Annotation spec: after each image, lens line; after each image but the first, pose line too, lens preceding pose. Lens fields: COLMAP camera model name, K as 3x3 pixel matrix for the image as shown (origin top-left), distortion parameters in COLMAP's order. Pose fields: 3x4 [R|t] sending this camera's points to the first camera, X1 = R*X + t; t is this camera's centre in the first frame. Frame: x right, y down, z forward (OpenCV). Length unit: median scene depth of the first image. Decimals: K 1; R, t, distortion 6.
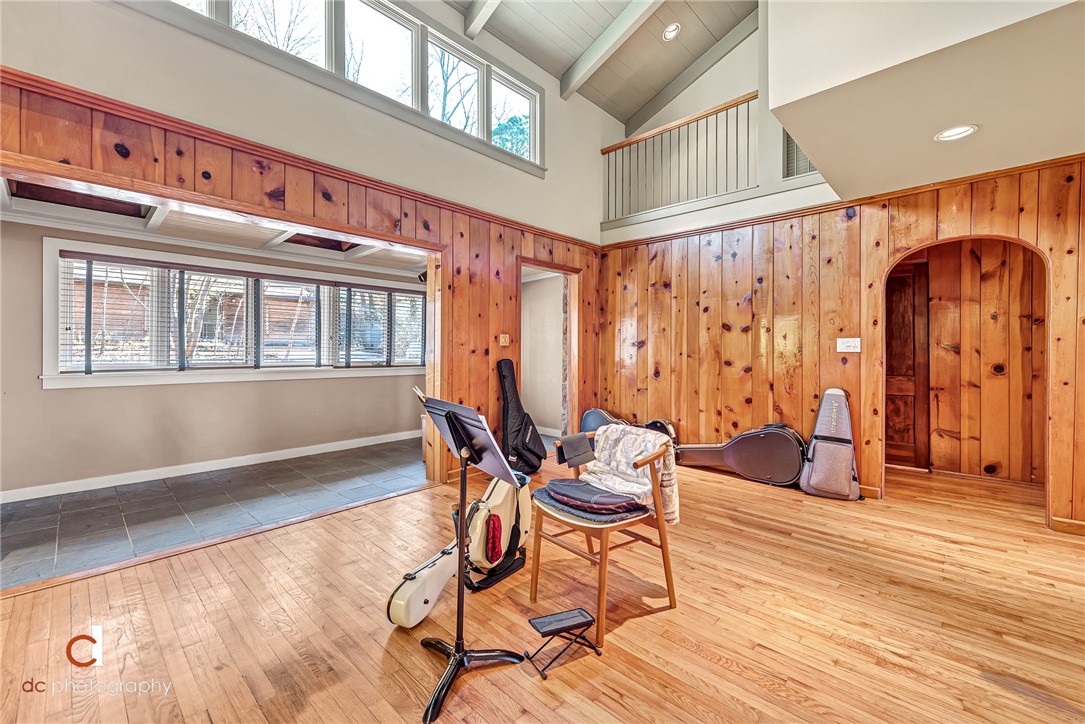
lens RADIAL K [[445.0, 0, 542.5], [0, 445.0, 362.0], [0, 0, 1]] dist [0.002196, 0.000154]
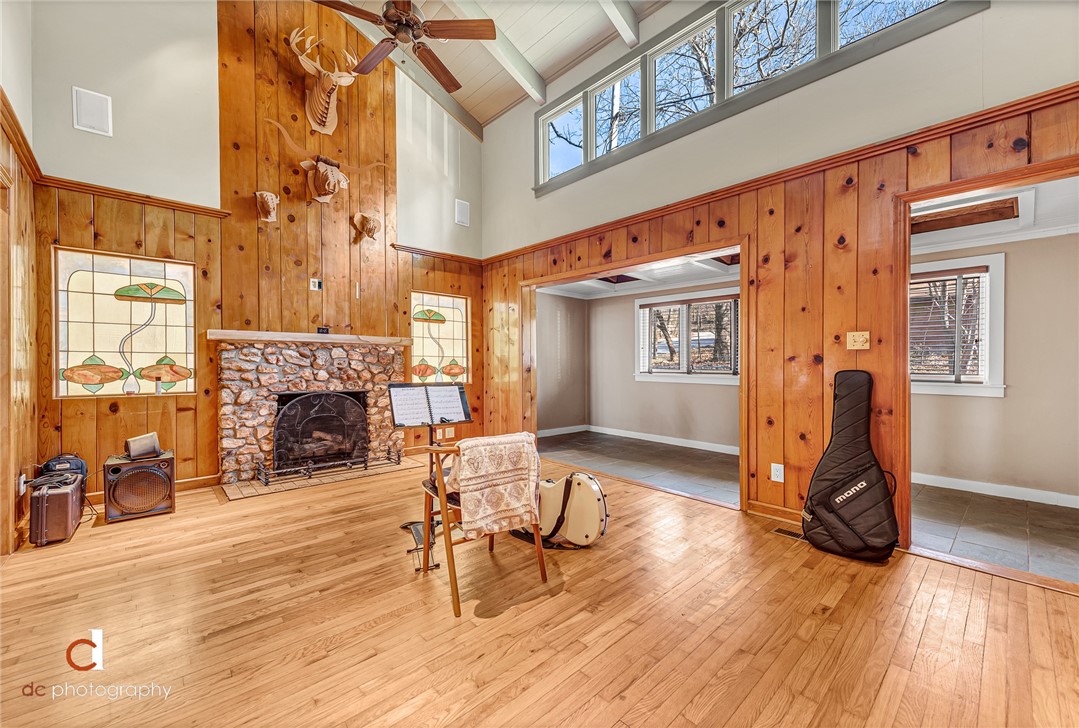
lens RADIAL K [[458.8, 0, 539.5], [0, 458.8, 364.0], [0, 0, 1]] dist [0.026900, -0.000057]
pose [[-0.110785, -0.001388, -0.993843, 0.695045], [-0.035392, 0.999370, 0.002550, -0.001431], [0.993214, 0.035456, -0.110764, 0.693789]]
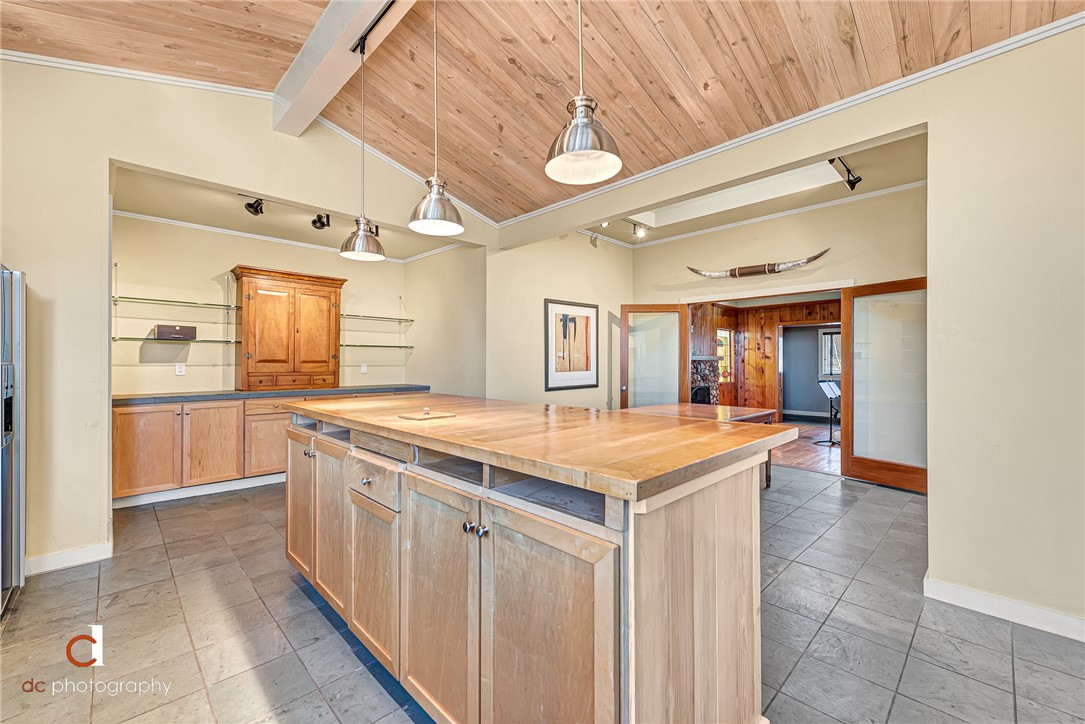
lens RADIAL K [[446.9, 0, 542.5], [0, 446.9, 362.0], [0, 0, 1]] dist [0.000766, 0.000061]
pose [[-0.059126, 0.001401, -0.998250, 1.714329], [-0.025439, 0.999672, 0.002910, -0.013118], [0.997926, 0.025566, -0.059071, -0.585909]]
